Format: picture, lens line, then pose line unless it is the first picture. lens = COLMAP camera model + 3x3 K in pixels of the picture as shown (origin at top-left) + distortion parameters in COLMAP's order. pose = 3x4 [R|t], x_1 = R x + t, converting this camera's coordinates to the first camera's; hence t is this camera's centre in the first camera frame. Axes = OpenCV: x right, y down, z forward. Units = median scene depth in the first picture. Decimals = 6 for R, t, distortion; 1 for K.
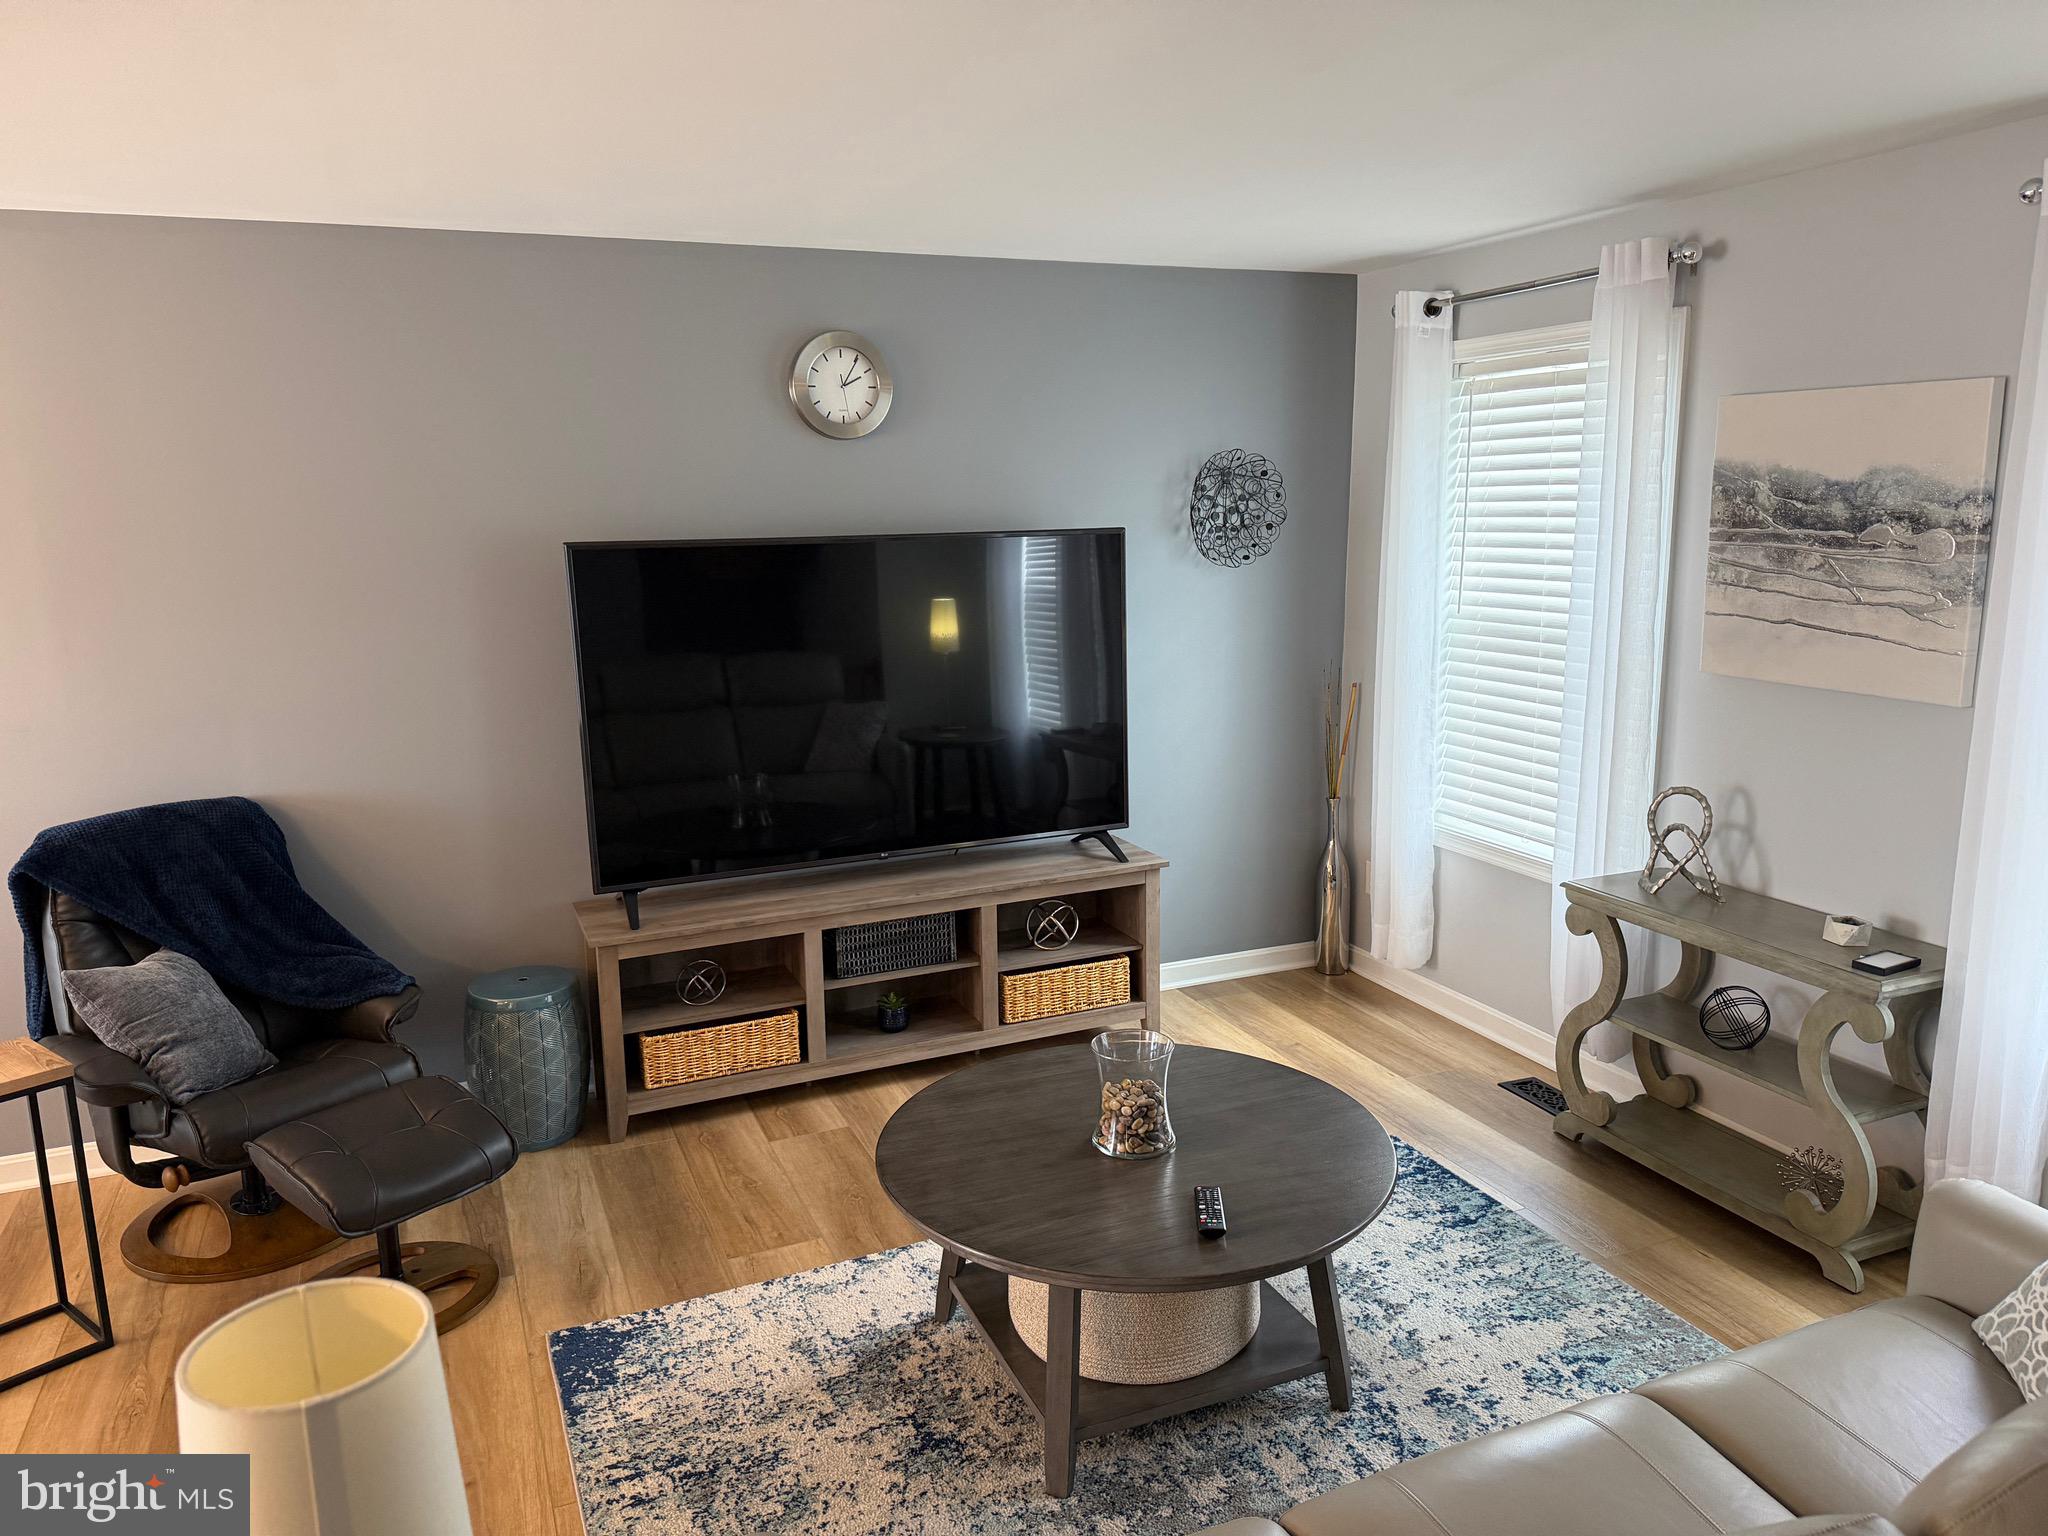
lens RADIAL K [[1432.8, 0, 1020.1], [0, 1432.8, 771.6], [0, 0, 1]] dist [0.001726, -0.013511]
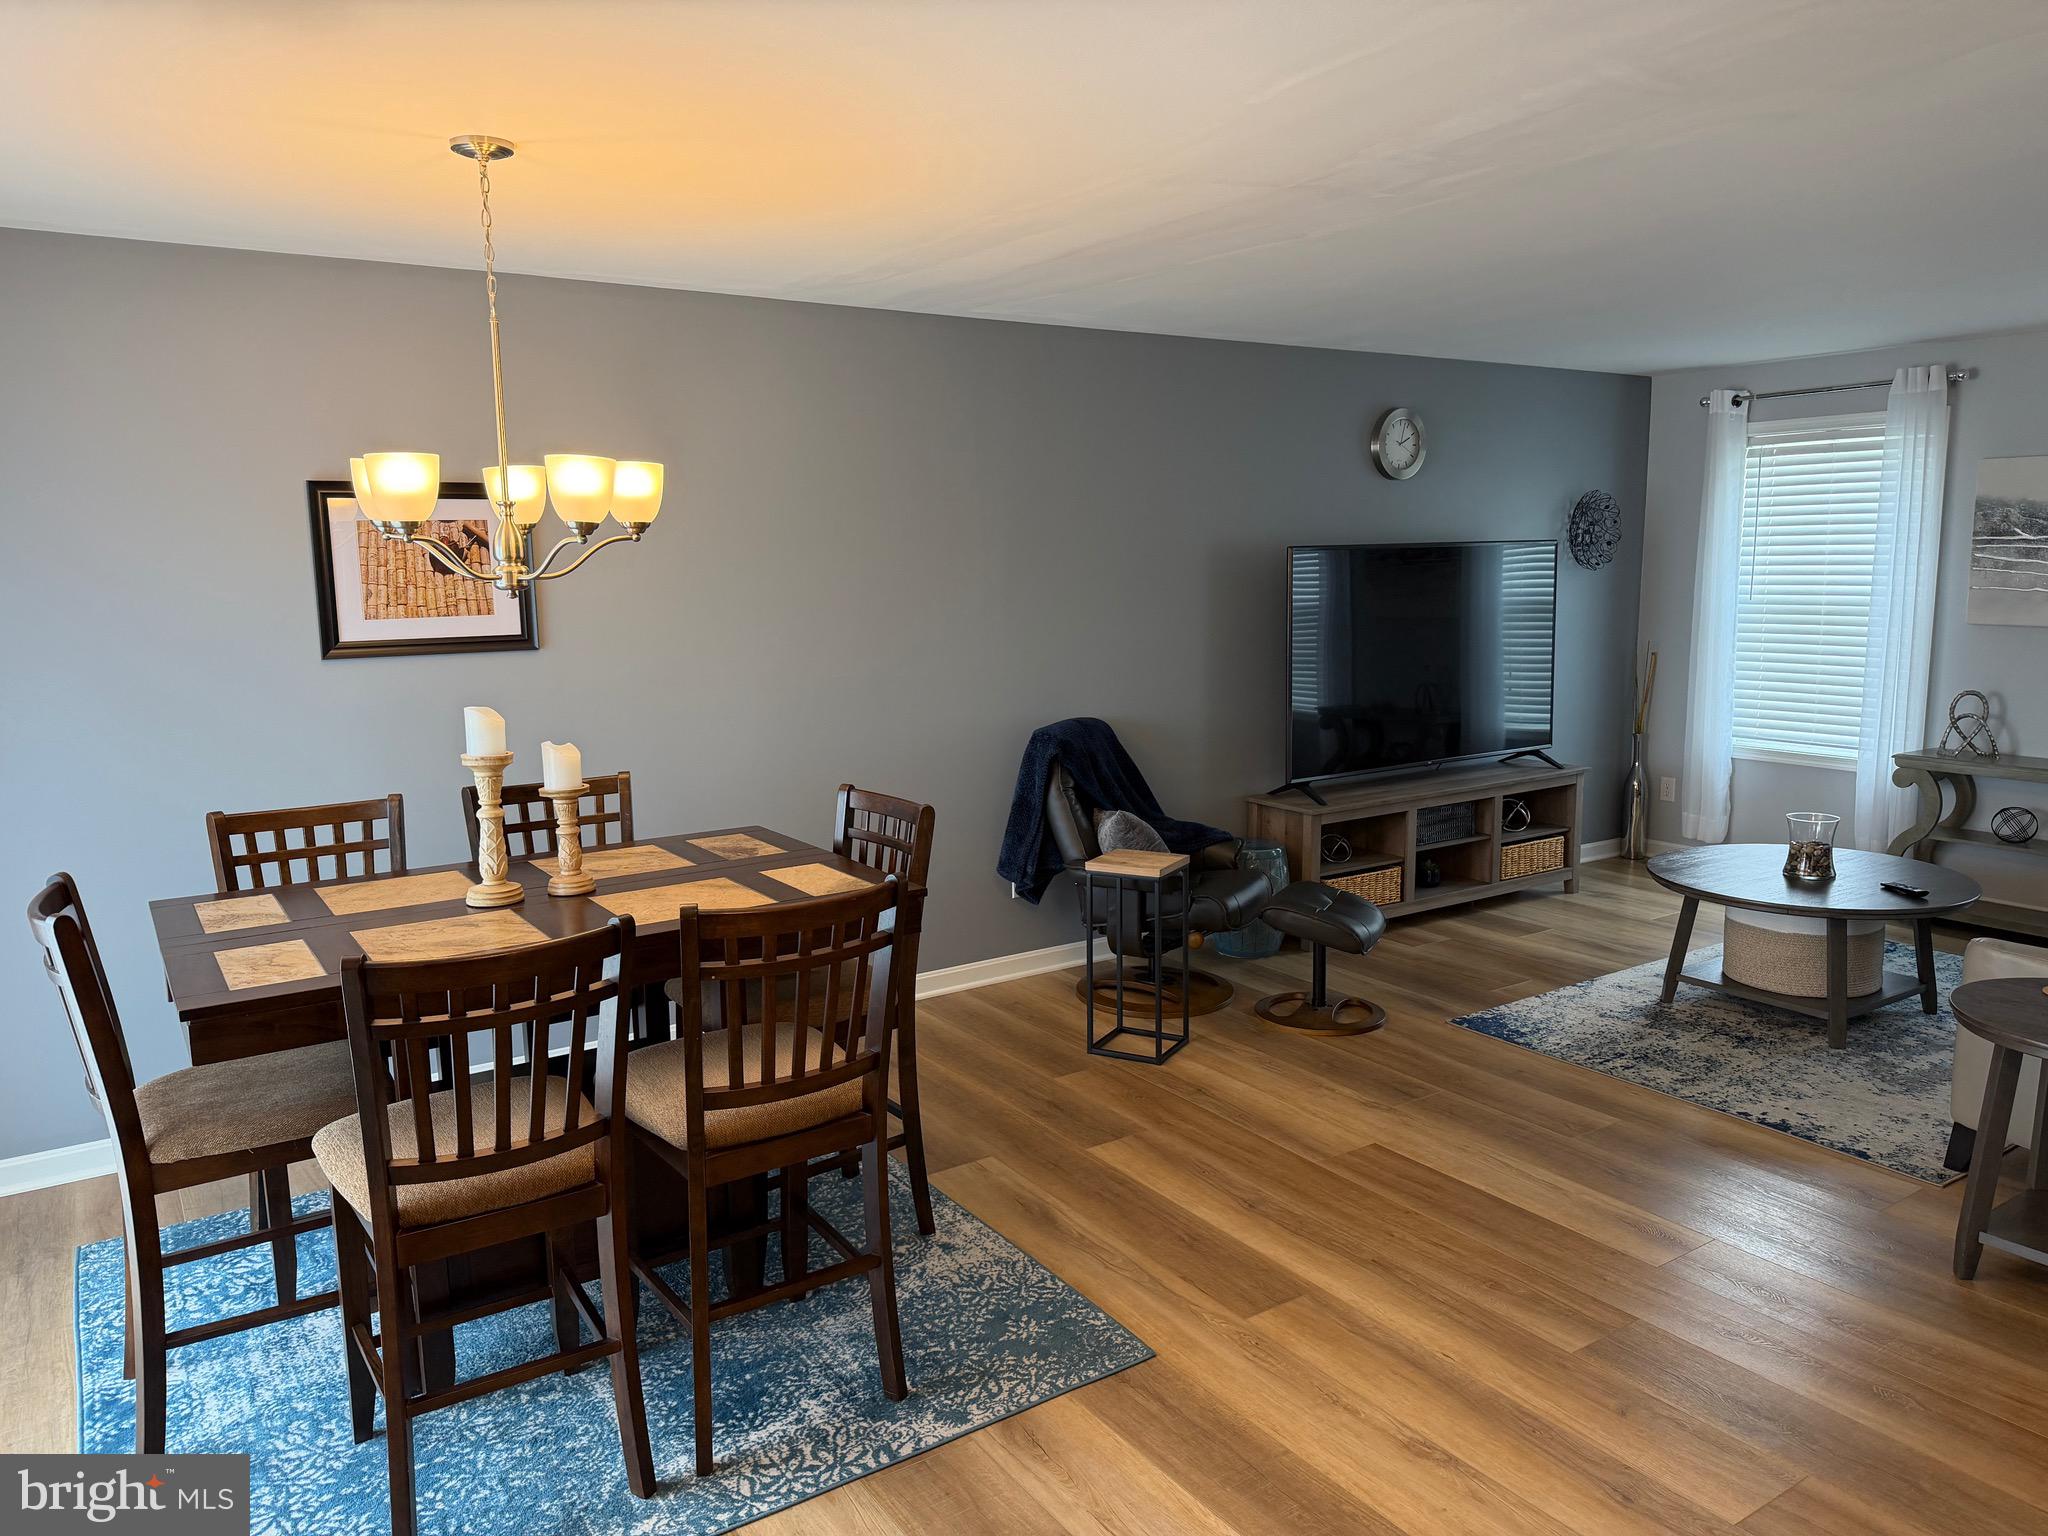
lens RADIAL K [[1432.8, 0, 1026.7], [0, 1432.8, 762.5], [0, 0, 1]] dist [0.001726, -0.013511]
pose [[0.983826, -0.022065, 0.177761, -0.873255], [0.031760, 0.998148, -0.051881, 0.139059], [-0.176287, 0.056687, 0.982705, -0.414575]]
